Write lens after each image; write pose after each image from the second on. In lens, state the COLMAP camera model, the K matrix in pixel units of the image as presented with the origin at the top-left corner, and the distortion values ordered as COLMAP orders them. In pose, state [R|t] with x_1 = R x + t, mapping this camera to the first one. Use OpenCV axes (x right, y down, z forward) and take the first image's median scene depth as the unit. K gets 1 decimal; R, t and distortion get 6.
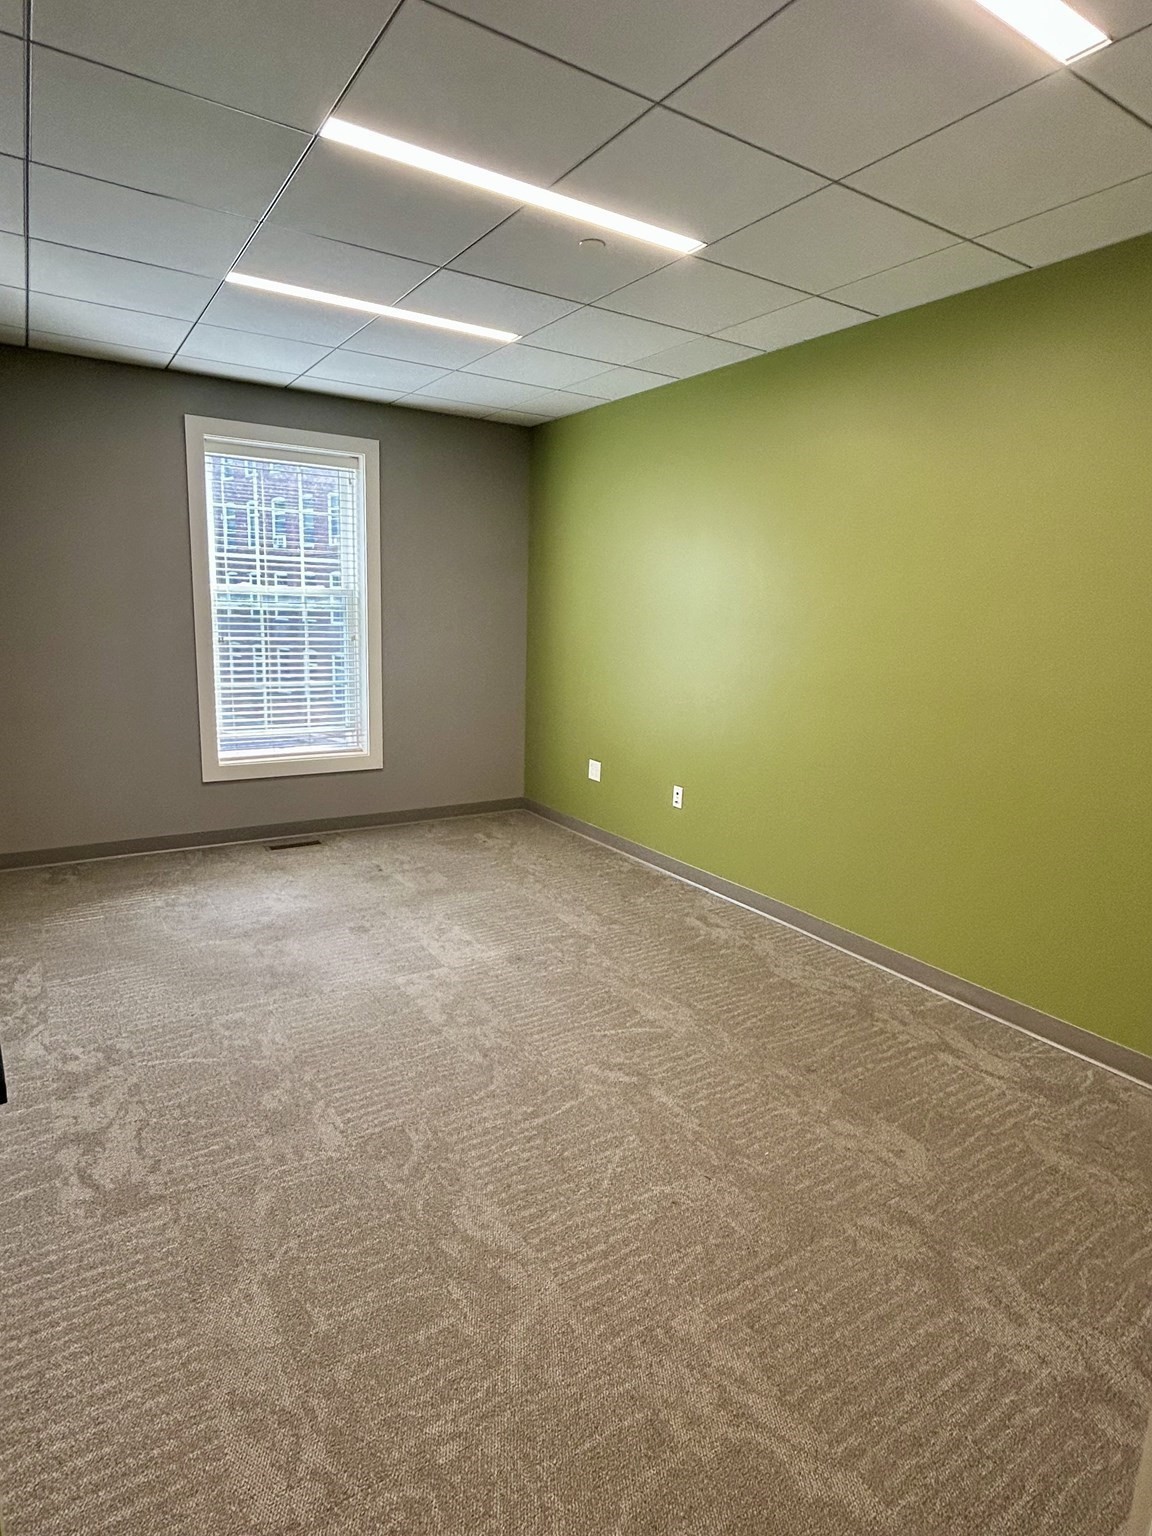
lens RADIAL K [[844.0, 0, 577.1], [0, 844.0, 749.9], [0, 0, 1]] dist [-0.008846, 0.009125]
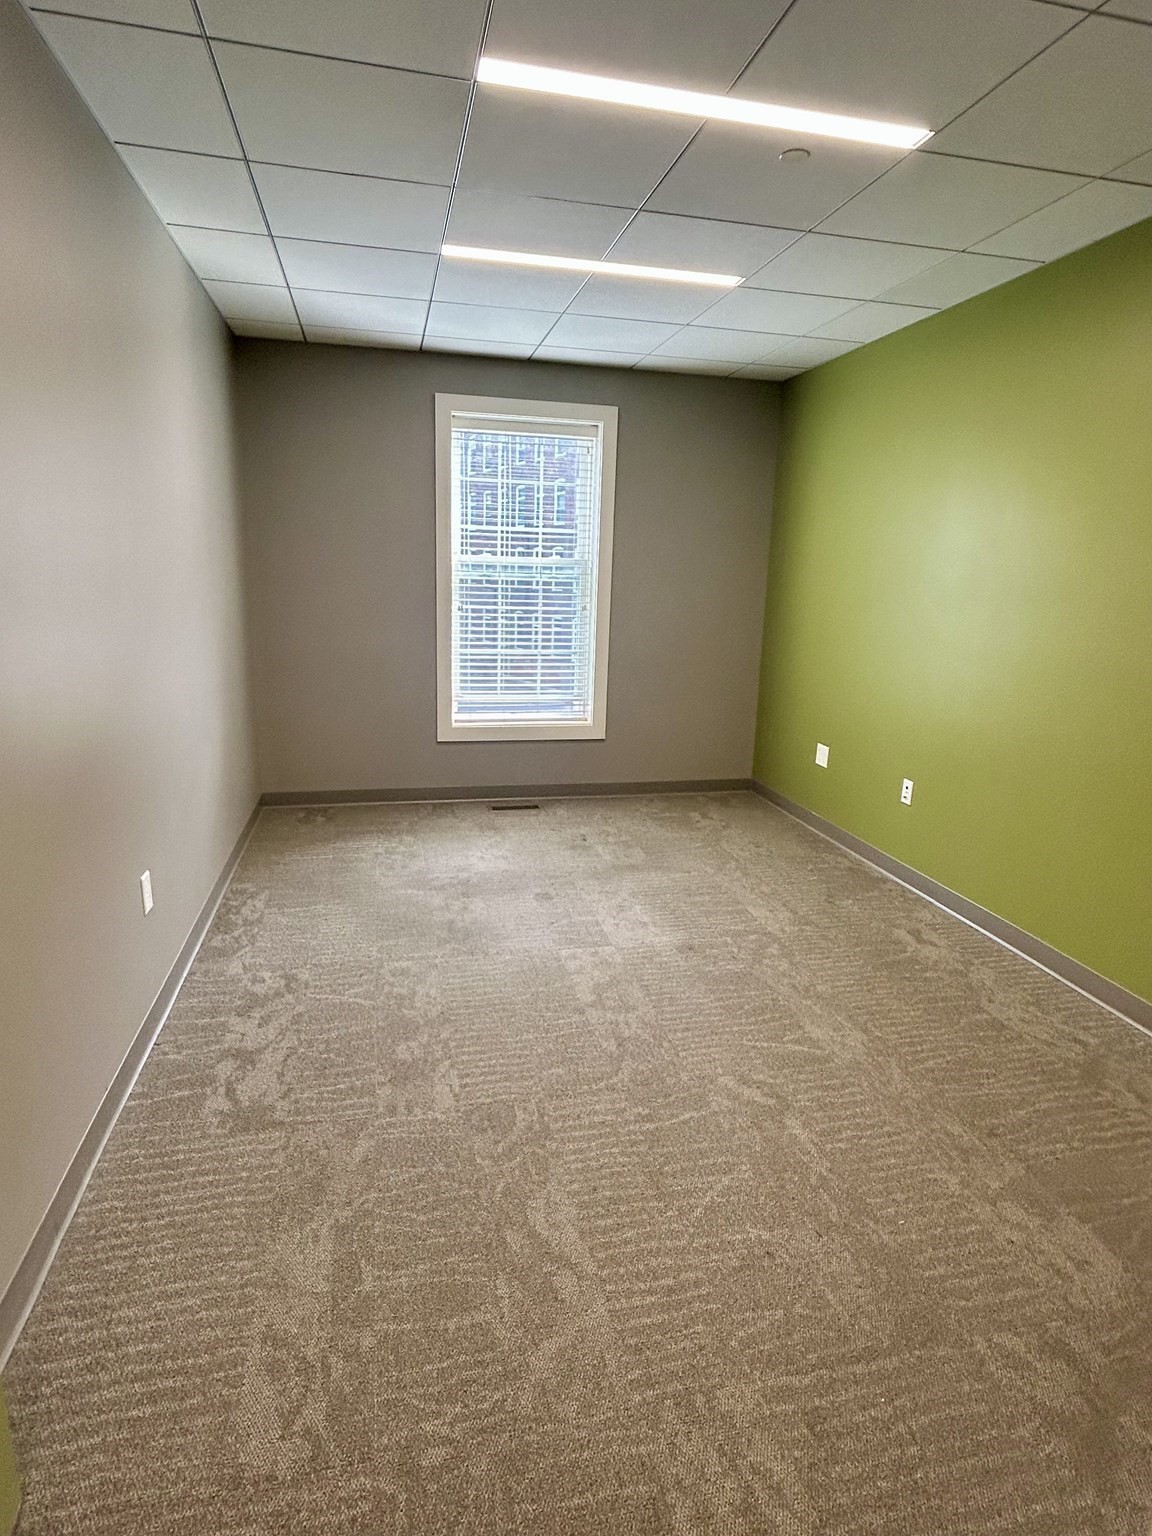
lens RADIAL K [[844.0, 0, 577.1], [0, 844.0, 749.9], [0, 0, 1]] dist [-0.008846, 0.009125]
pose [[0.941473, 0.066573, -0.330449, 0.127903], [-0.056381, 0.997594, 0.040344, -0.006484], [0.332339, -0.019352, 0.942961, 0.082079]]
